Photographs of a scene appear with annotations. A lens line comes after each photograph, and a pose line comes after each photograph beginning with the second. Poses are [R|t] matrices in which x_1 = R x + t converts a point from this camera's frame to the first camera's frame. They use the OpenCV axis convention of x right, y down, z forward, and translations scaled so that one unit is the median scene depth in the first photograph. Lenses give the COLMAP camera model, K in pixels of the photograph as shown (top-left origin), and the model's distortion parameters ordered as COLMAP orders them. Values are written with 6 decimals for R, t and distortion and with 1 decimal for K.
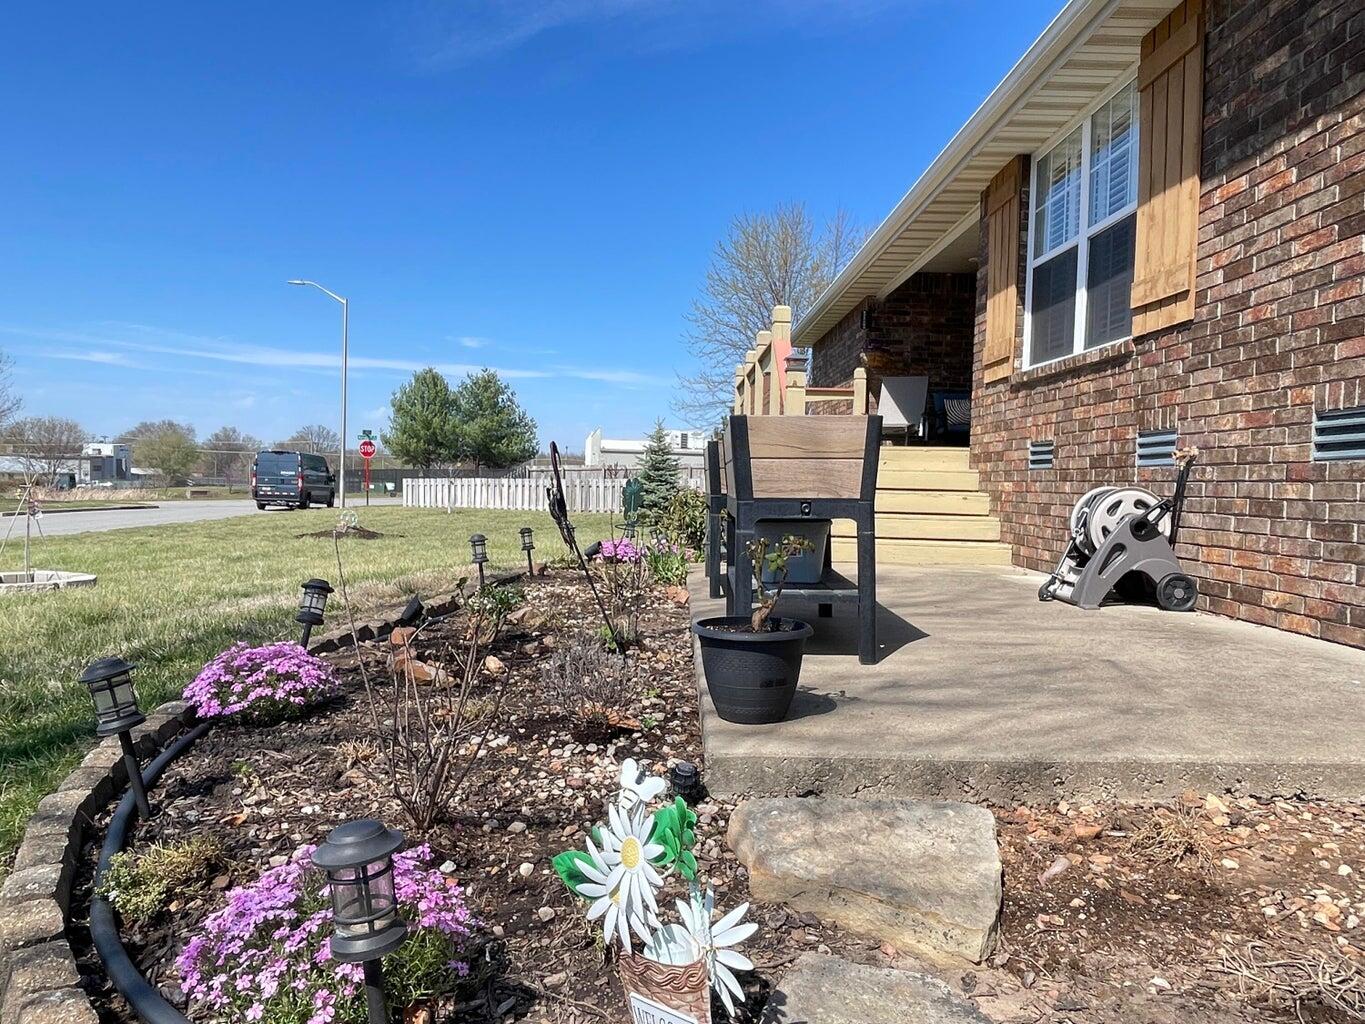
lens RADIAL K [[947.8, 0, 682.5], [0, 947.8, 512.0], [0, 0, 1]] dist [-0.003325, -0.002244]
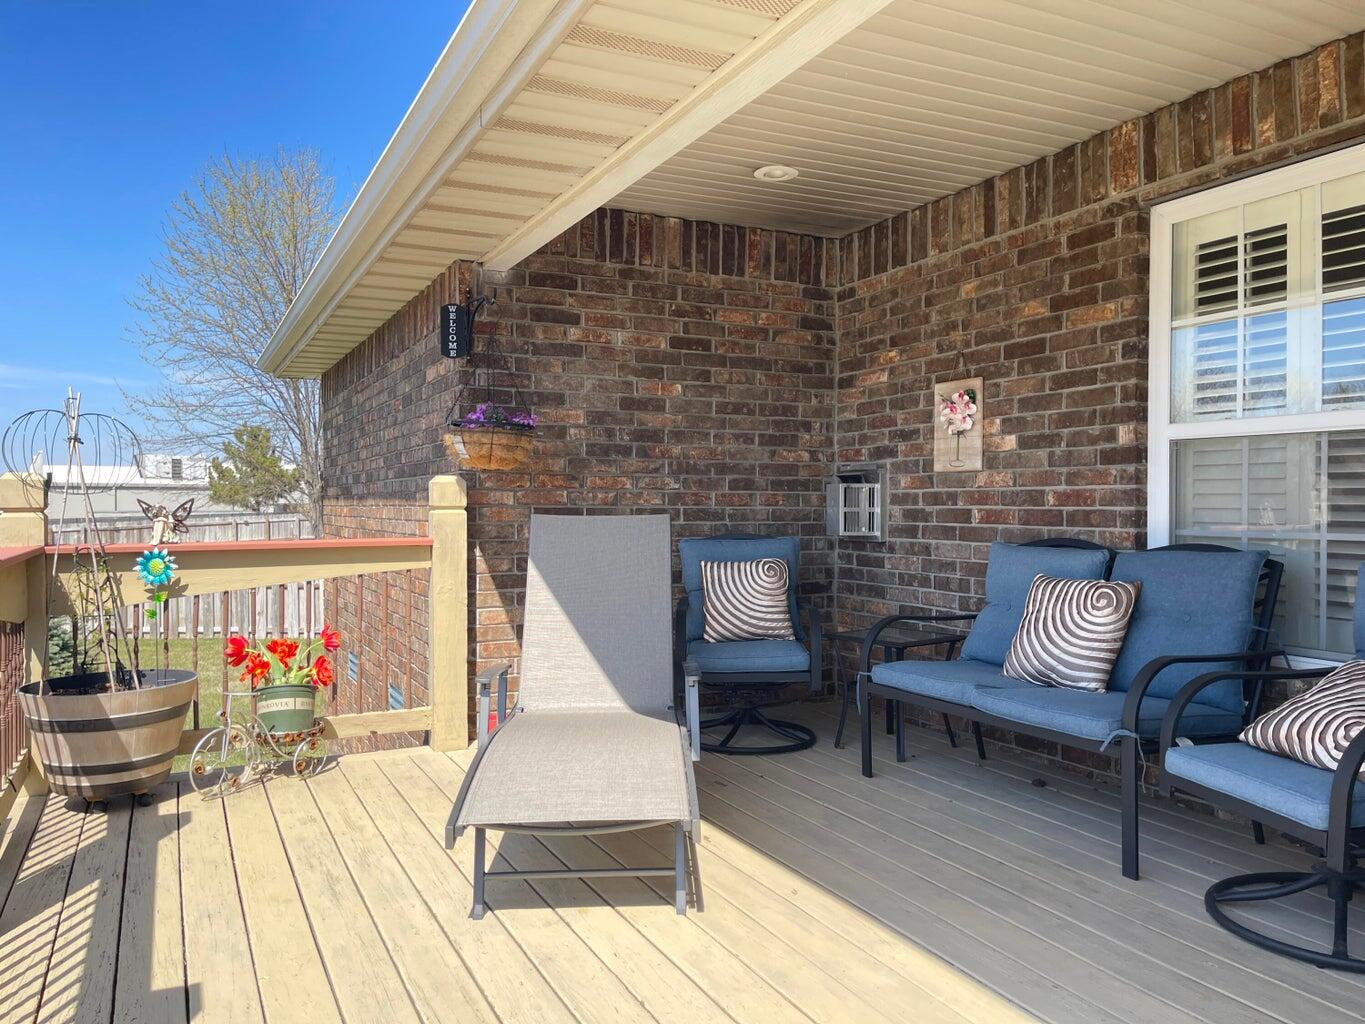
lens RADIAL K [[1015.6, 0, 682.5], [0, 1015.6, 512.0], [0, 0, 1]] dist [0.111674, -0.162612]
pose [[0.902619, -0.029142, 0.429453, 0.181973], [0.038108, 0.999198, -0.012291, -0.222158], [-0.428750, 0.027460, 0.903006, 1.081186]]
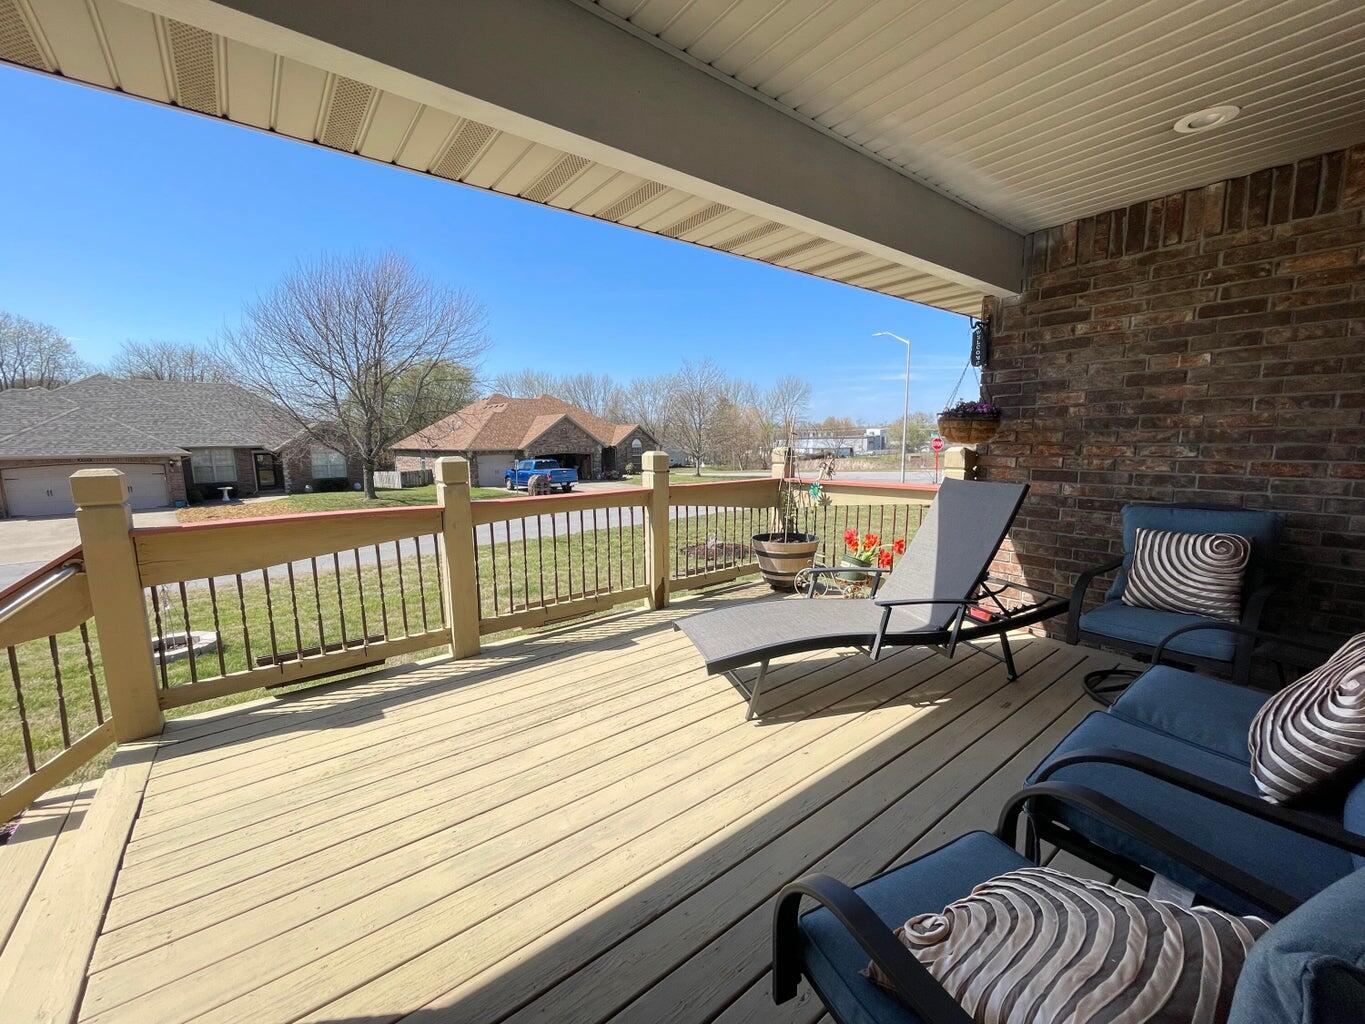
lens RADIAL K [[549.8, 0, 677.2], [0, 549.8, 517.8], [0, 0, 1]] dist [0.000424, -0.000053]
pose [[0.611856, 0.078687, -0.787045, 0.562409], [-0.000994, 0.995115, 0.098717, -0.241830], [0.790968, -0.059619, 0.608946, 1.177168]]
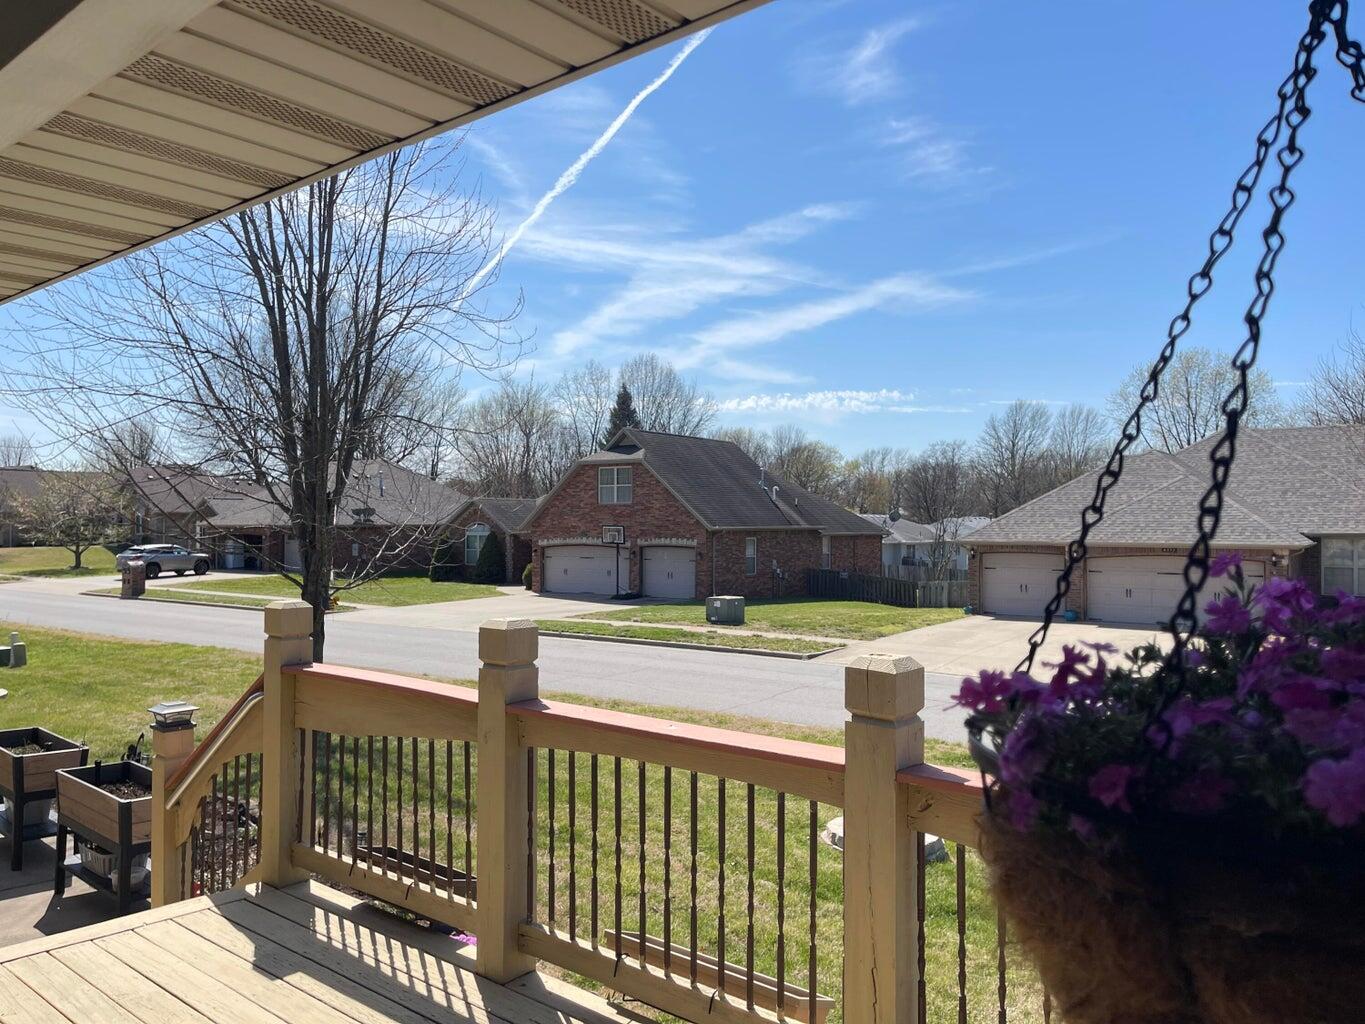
lens RADIAL K [[1015.6, 0, 682.5], [0, 1015.6, 512.0], [0, 0, 1]] dist [0.111674, -0.162612]
pose [[-0.646791, -0.034962, -0.761865, 0.421192], [-0.045975, 0.998919, -0.006809, -0.296954], [0.761280, 0.030623, -0.647700, 1.674785]]
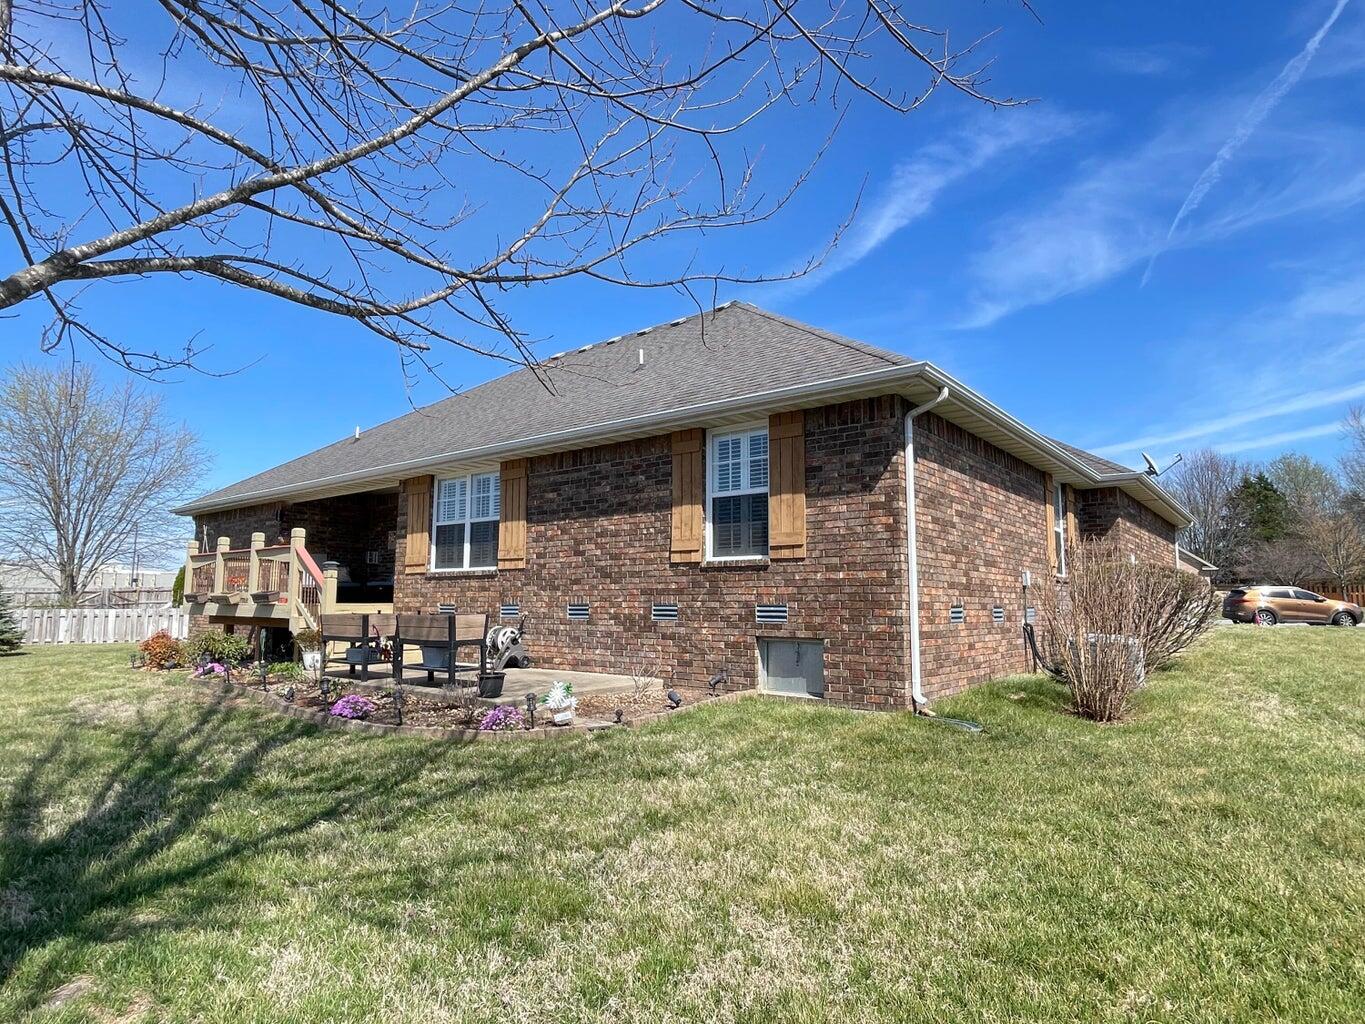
lens RADIAL K [[749.3, 0, 682.5], [0, 749.3, 512.0], [0, 0, 1]] dist [-0.026513, 0.000747]
pose [[0.622236, 0.064423, 0.780174, -0.624593], [0.045035, 0.992012, -0.117834, -0.050693], [-0.781533, 0.108455, 0.614364, -0.529454]]
